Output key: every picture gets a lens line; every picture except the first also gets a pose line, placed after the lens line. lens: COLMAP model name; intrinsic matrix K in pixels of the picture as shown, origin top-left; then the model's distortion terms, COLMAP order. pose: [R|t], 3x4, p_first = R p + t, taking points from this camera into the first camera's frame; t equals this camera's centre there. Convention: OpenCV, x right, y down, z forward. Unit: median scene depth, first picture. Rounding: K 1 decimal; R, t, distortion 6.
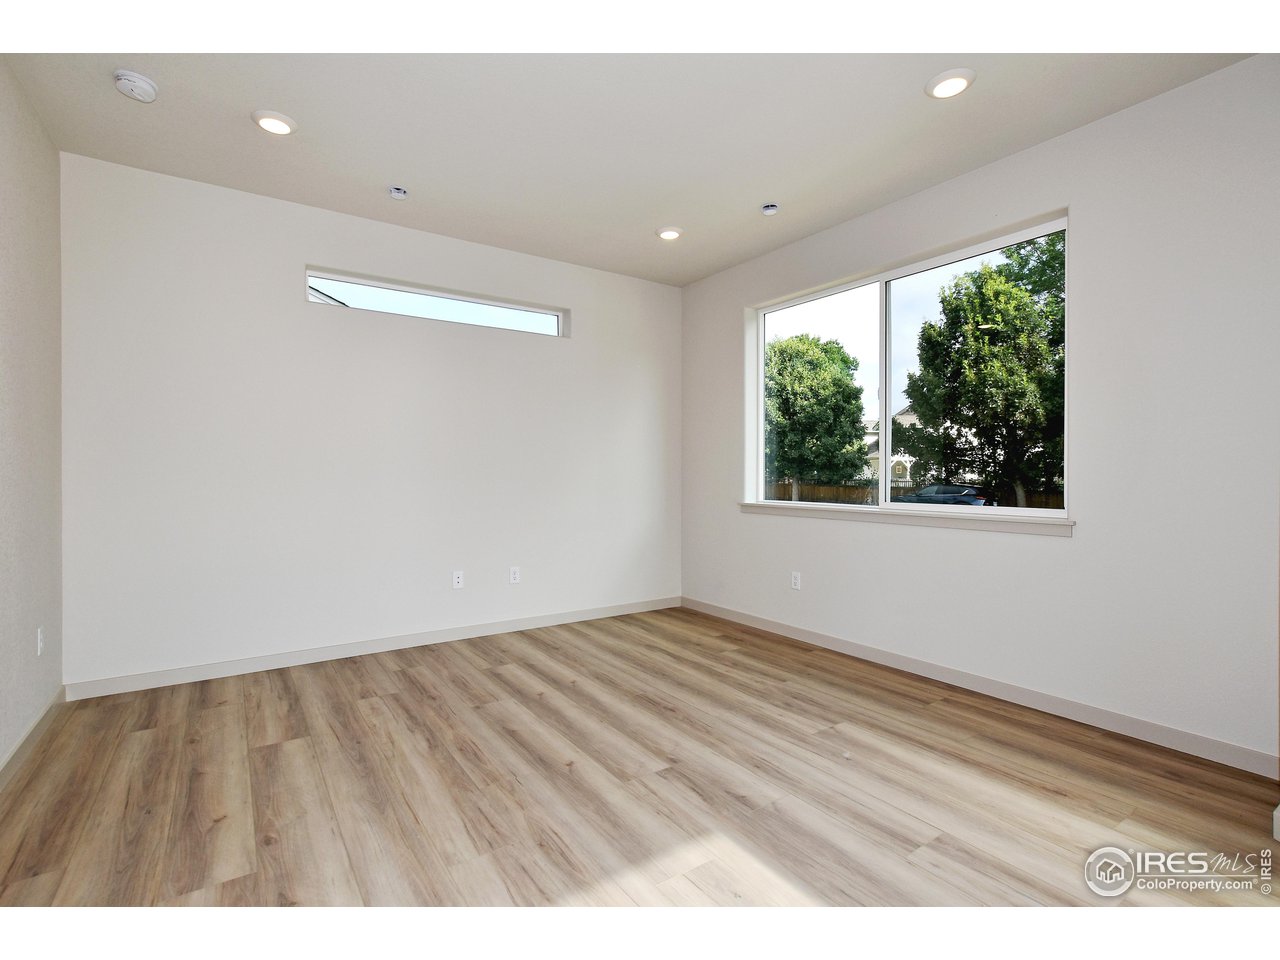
lens RADIAL K [[617.8, 0, 636.8], [0, 617.8, 466.8], [0, 0, 1]] dist [-0.026187, 0.004015]
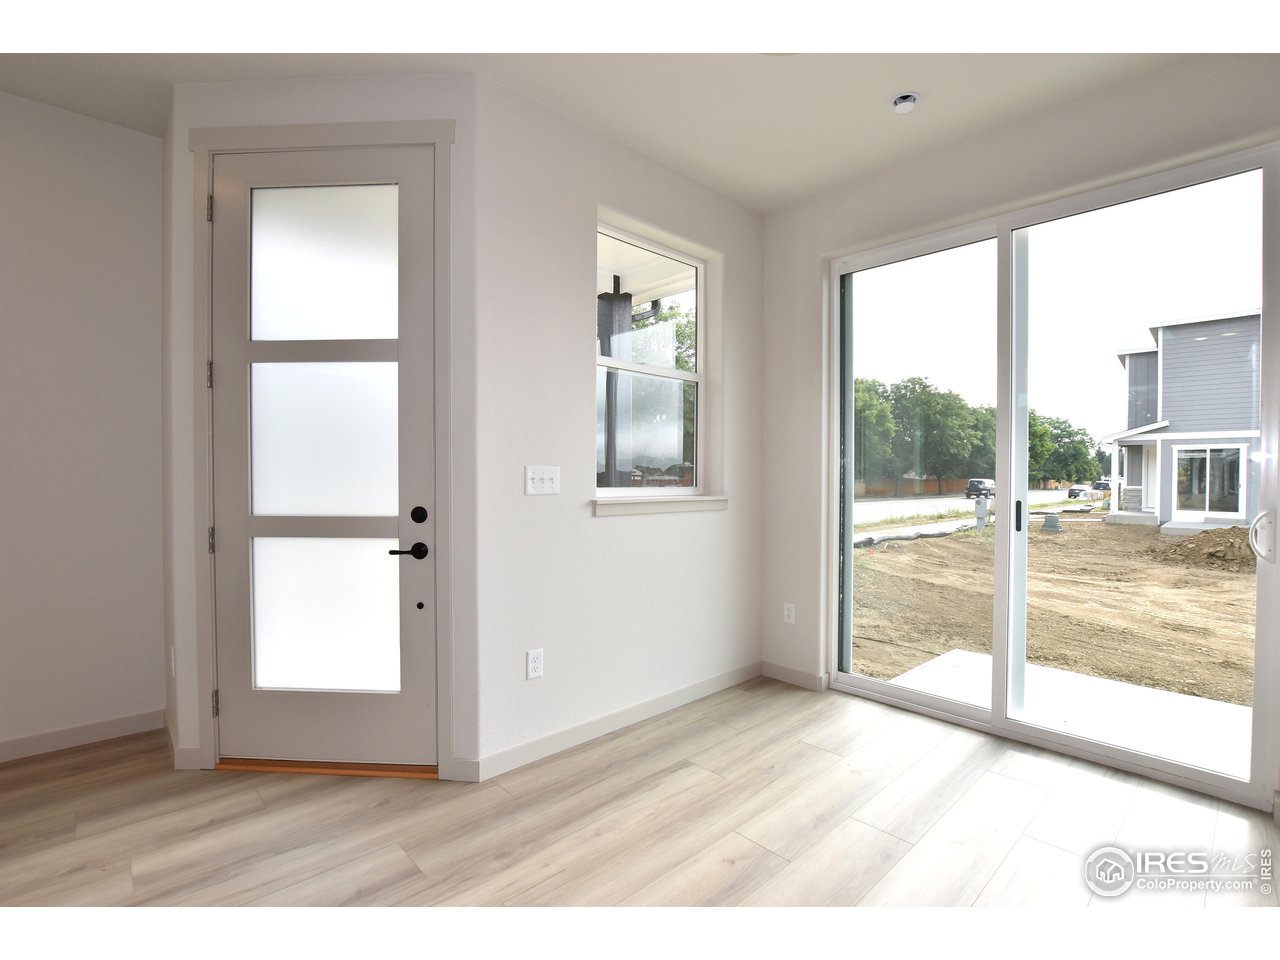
lens RADIAL K [[590.9, 0, 649.8], [0, 590.9, 488.7], [0, 0, 1]] dist [-0.026463, 0.001482]
pose [[-0.160527, -0.031926, 0.986515, -0.211833], [-0.010929, 0.999473, 0.030567, -0.015832], [-0.986971, -0.005875, -0.160792, 0.165437]]
